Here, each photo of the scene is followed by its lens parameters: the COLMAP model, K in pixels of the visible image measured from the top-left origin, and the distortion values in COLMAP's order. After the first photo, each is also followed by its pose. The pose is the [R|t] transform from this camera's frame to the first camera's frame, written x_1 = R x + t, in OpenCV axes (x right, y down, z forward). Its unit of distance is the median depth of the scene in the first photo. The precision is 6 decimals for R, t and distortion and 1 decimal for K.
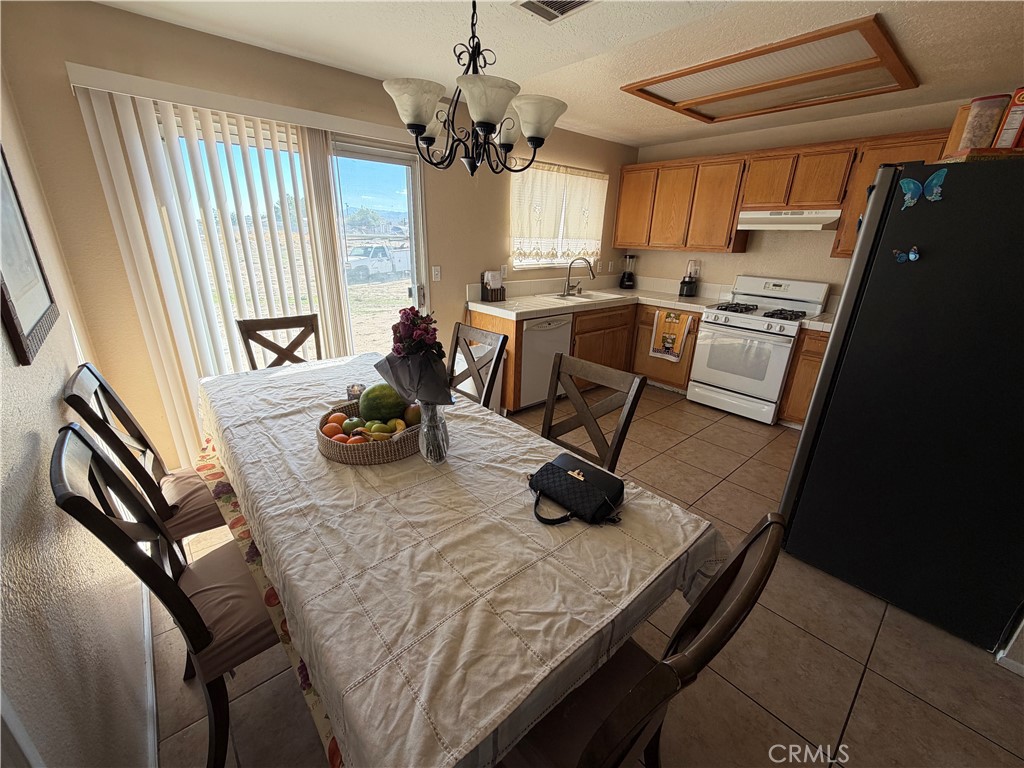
lens RADIAL K [[417.1, 0, 513.9], [0, 417.1, 388.2], [0, 0, 1]] dist [0.000445, -0.000106]
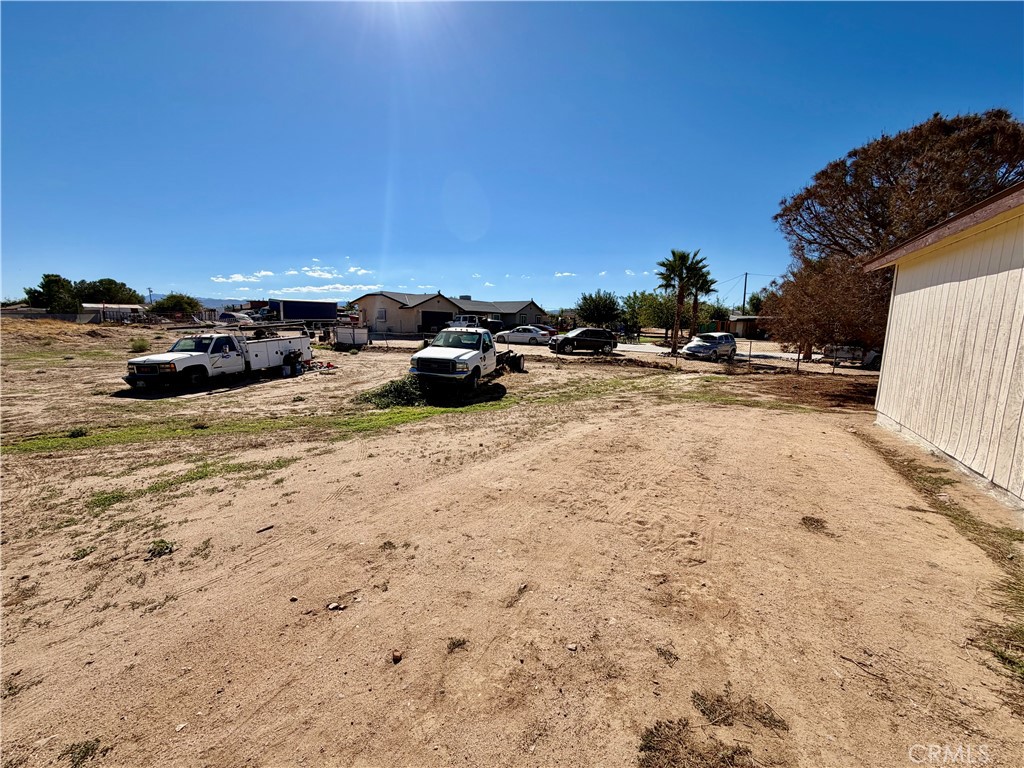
lens RADIAL K [[417.1, 0, 513.9], [0, 417.1, 388.2], [0, 0, 1]] dist [0.000445, -0.000106]
pose [[0.938127, -0.065633, 0.340016, -1.076949], [0.129130, 0.977358, -0.167620, -0.747906], [-0.321316, 0.201155, 0.925361, 2.113998]]
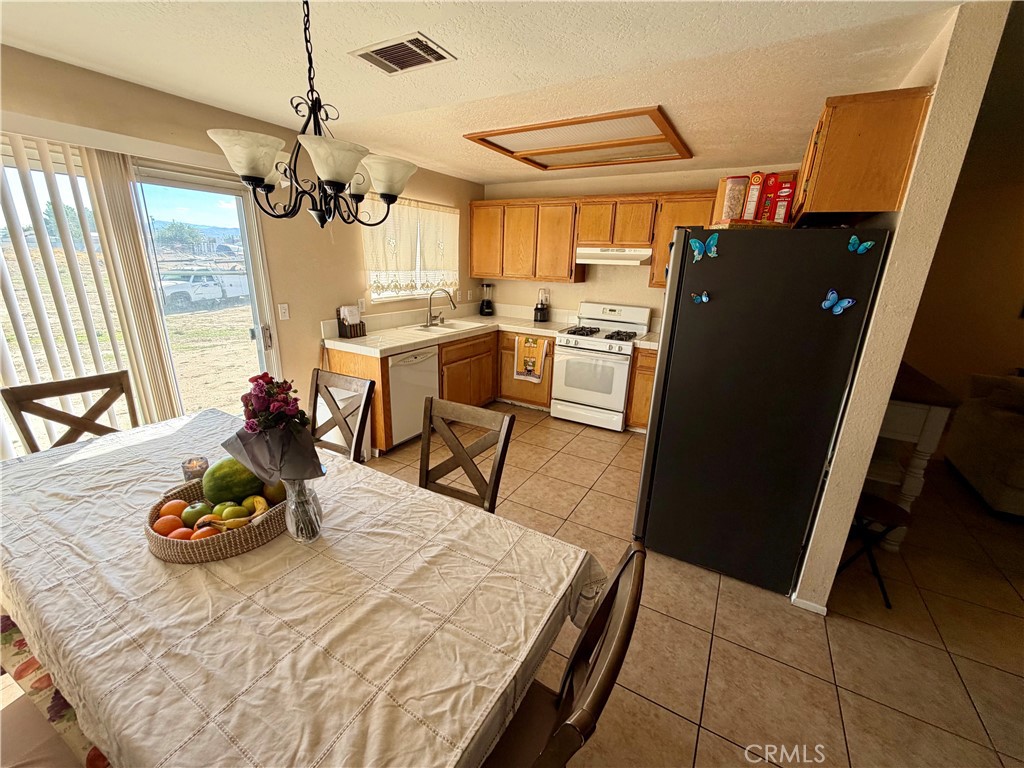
lens RADIAL K [[417.1, 0, 513.9], [0, 417.1, 388.2], [0, 0, 1]] dist [0.000445, -0.000106]
pose [[0.947183, -0.090040, 0.307793, -0.008754], [0.103275, 0.994288, -0.026949, -0.054479], [-0.303609, 0.057313, 0.951072, -0.014224]]
